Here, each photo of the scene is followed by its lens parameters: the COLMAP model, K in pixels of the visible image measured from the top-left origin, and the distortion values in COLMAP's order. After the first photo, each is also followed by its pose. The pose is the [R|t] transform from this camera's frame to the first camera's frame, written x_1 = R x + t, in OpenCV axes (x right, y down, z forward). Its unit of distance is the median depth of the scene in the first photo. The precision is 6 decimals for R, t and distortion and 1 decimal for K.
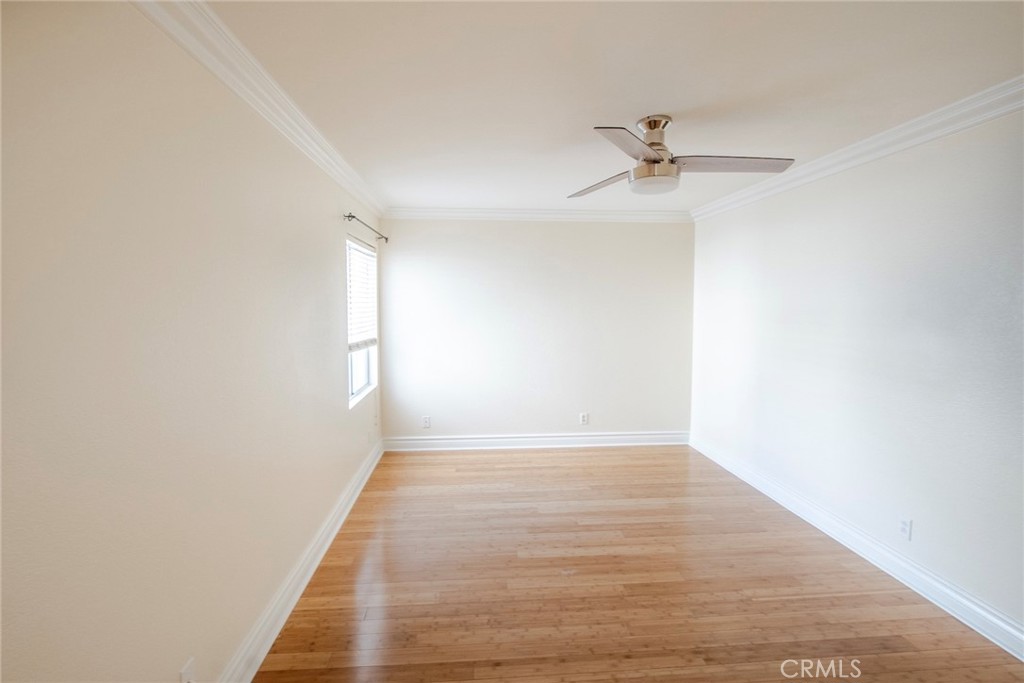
lens RADIAL K [[455.9, 0, 503.8], [0, 455.9, 331.4], [0, 0, 1]] dist [-0.016027, 0.000384]
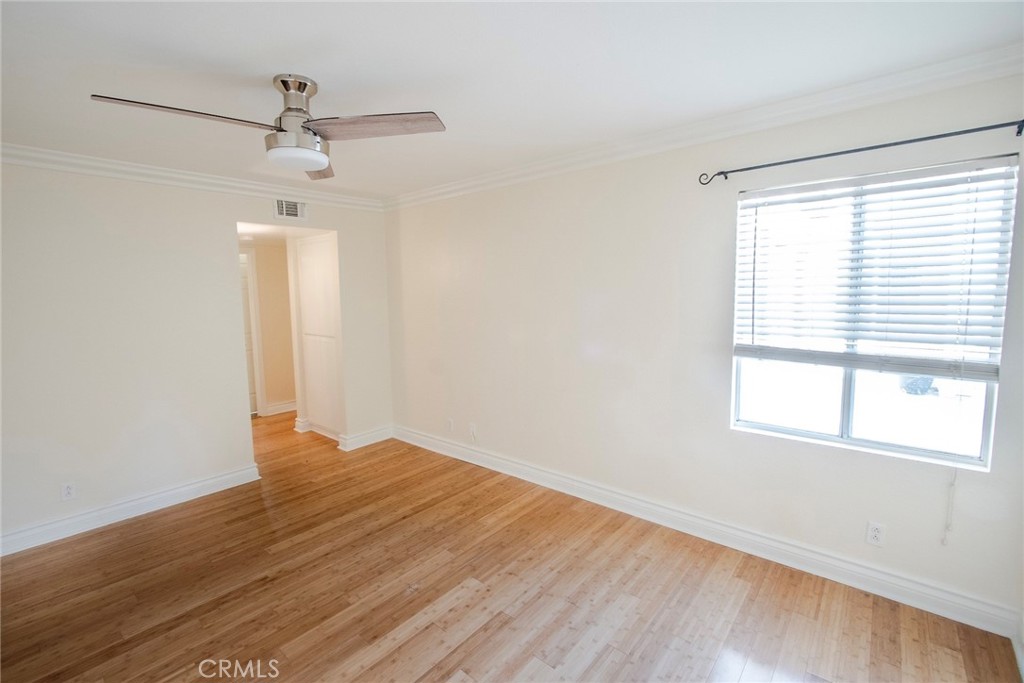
lens RADIAL K [[455.9, 0, 503.8], [0, 455.9, 331.4], [0, 0, 1]] dist [-0.016027, 0.000384]
pose [[-0.701019, 0.075403, -0.709145, 0.500549], [-0.028116, 0.990699, 0.133135, -0.088100], [0.712588, 0.113269, -0.692379, 1.374871]]
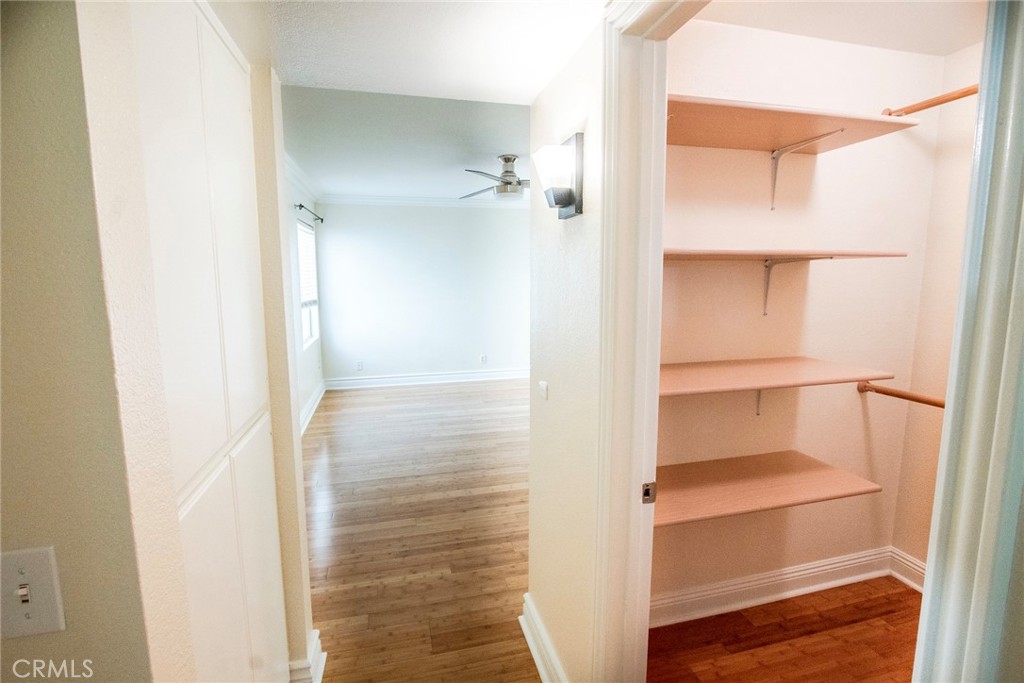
lens RADIAL K [[455.9, 0, 503.8], [0, 455.9, 331.4], [0, 0, 1]] dist [-0.016027, 0.000384]
pose [[0.984534, -0.024949, 0.173410, 0.012614], [0.013653, 0.997724, 0.066030, 0.036811], [-0.174663, -0.062641, 0.982634, -0.455831]]
